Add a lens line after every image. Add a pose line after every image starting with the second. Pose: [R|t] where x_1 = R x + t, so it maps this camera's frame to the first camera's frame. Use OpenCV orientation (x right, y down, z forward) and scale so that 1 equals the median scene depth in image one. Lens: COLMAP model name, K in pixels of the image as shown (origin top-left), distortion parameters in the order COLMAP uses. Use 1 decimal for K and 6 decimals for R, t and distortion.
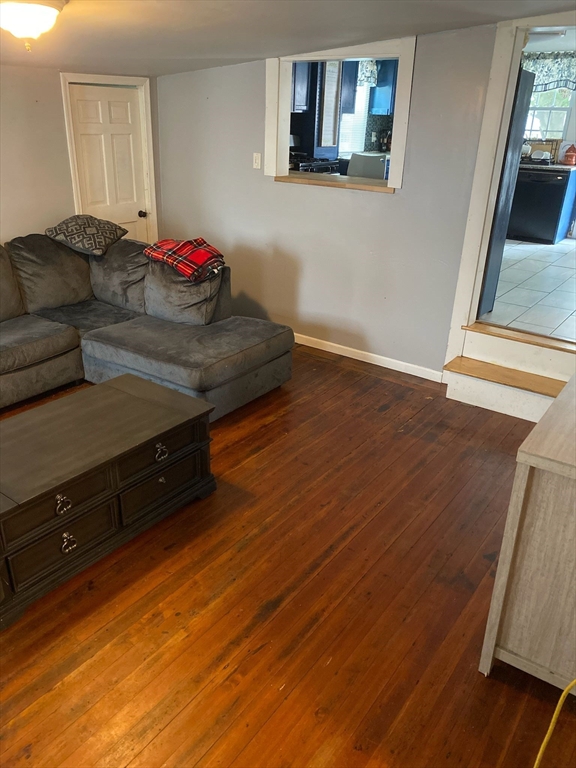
lens RADIAL K [[583.8, 0, 299.4], [0, 583.8, 387.4], [0, 0, 1]] dist [0.012301, -0.049610]
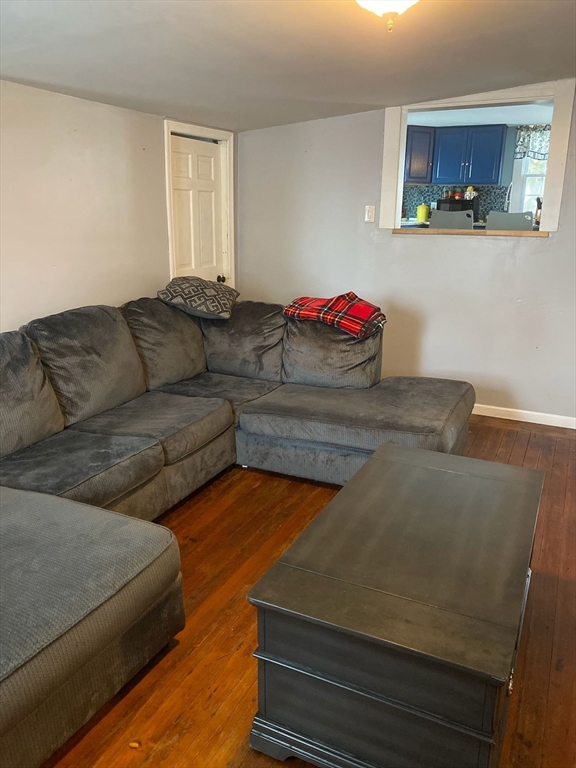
lens RADIAL K [[573.8, 0, 288.0], [0, 573.8, 384.0], [0, 0, 1]] dist [0.112474, -0.270712]
pose [[0.984033, -0.069902, 0.163686, -0.429357], [0.093309, 0.985747, -0.139988, -0.004388], [-0.151567, 0.153026, 0.976530, 0.186562]]
